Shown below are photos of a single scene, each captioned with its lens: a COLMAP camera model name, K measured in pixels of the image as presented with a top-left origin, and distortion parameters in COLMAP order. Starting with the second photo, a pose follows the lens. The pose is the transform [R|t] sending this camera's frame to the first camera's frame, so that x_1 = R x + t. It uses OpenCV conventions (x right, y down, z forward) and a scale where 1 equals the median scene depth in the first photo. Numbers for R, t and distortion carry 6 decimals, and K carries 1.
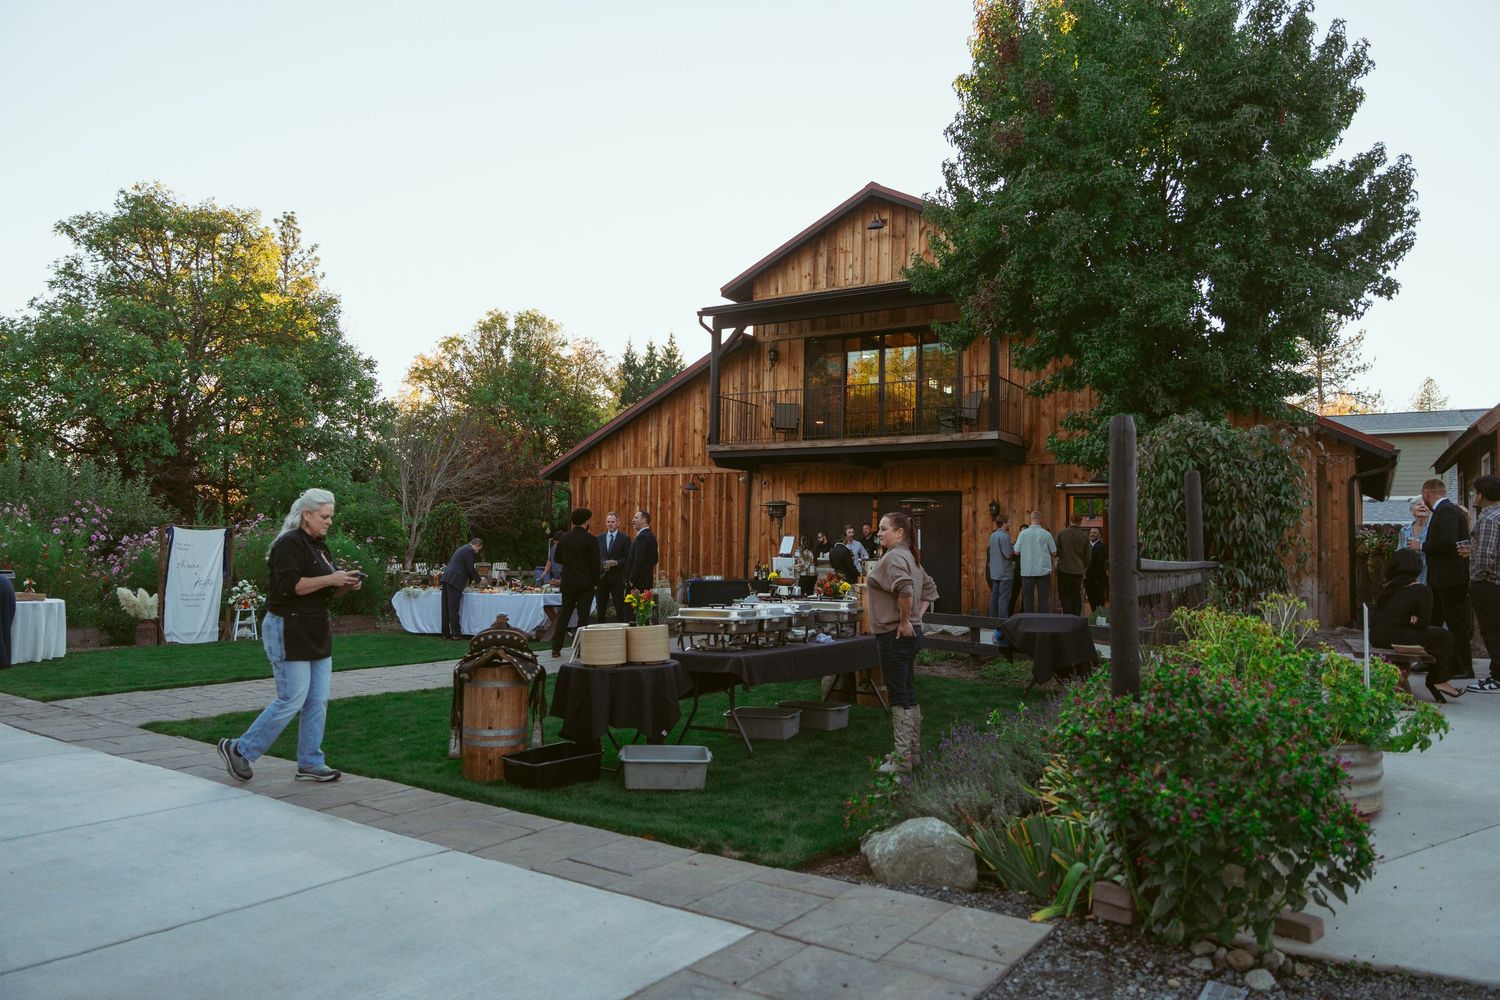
lens RADIAL K [[1030.4, 0, 749.3], [0, 1030.4, 478.8], [0, 0, 1]] dist [0.000457, 0.000287]
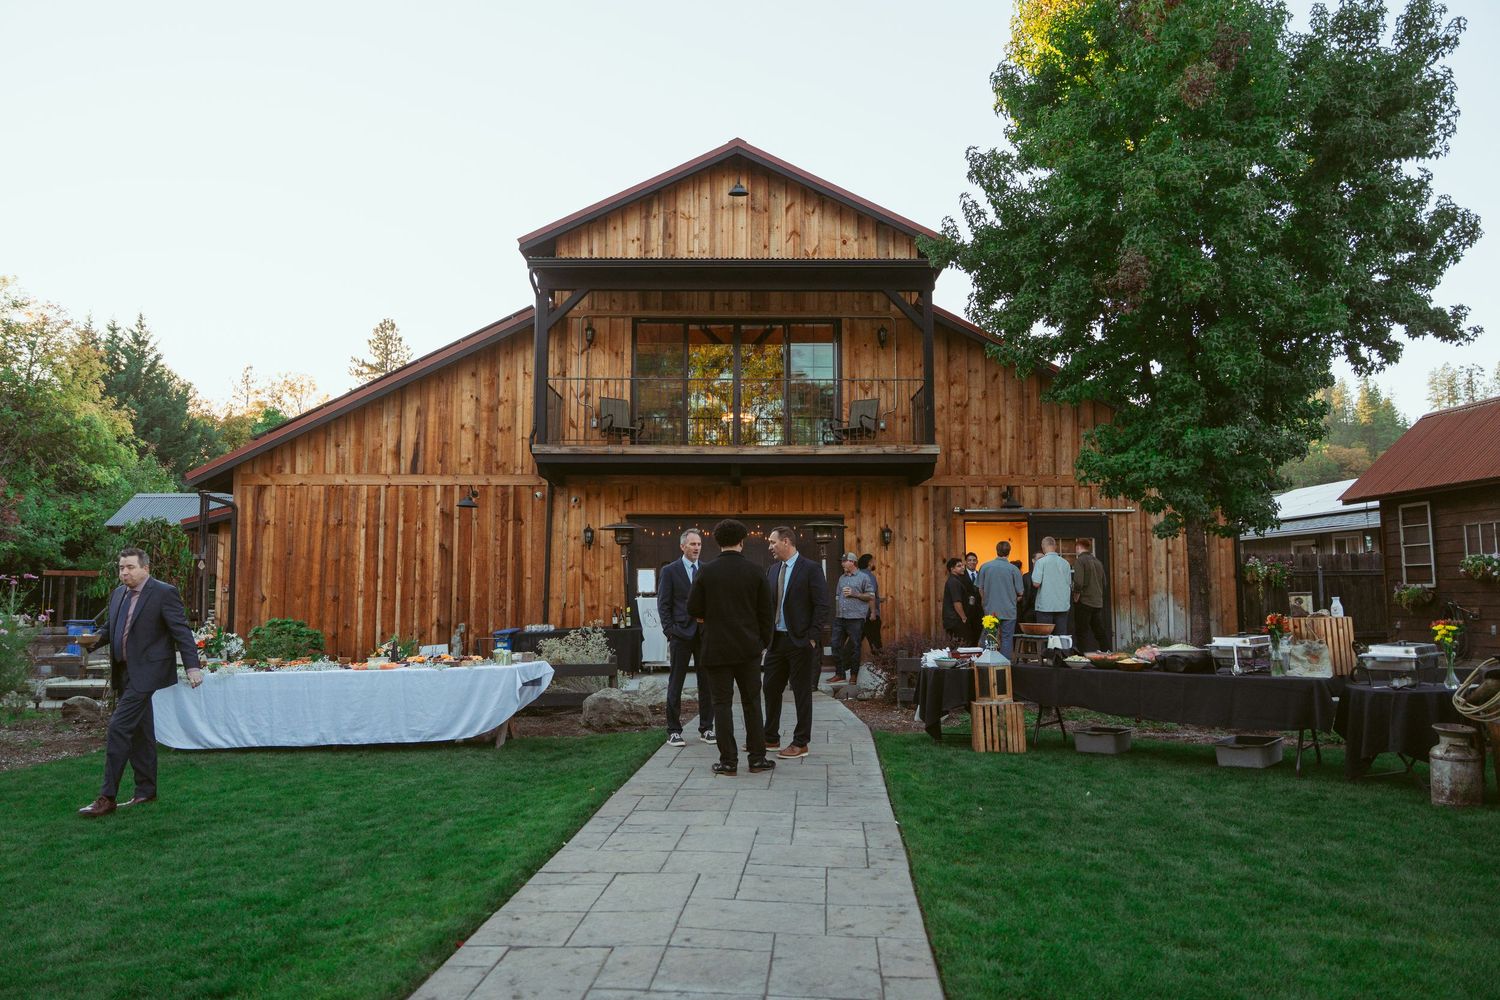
lens RADIAL K [[1030.4, 0, 749.3], [0, 1030.4, 478.8], [0, 0, 1]] dist [0.000457, 0.000287]
pose [[0.842170, 0.041105, 0.537644, -0.286082], [-0.021711, 0.998866, -0.042360, 0.017785], [-0.538775, 0.024002, 0.842108, 0.287846]]
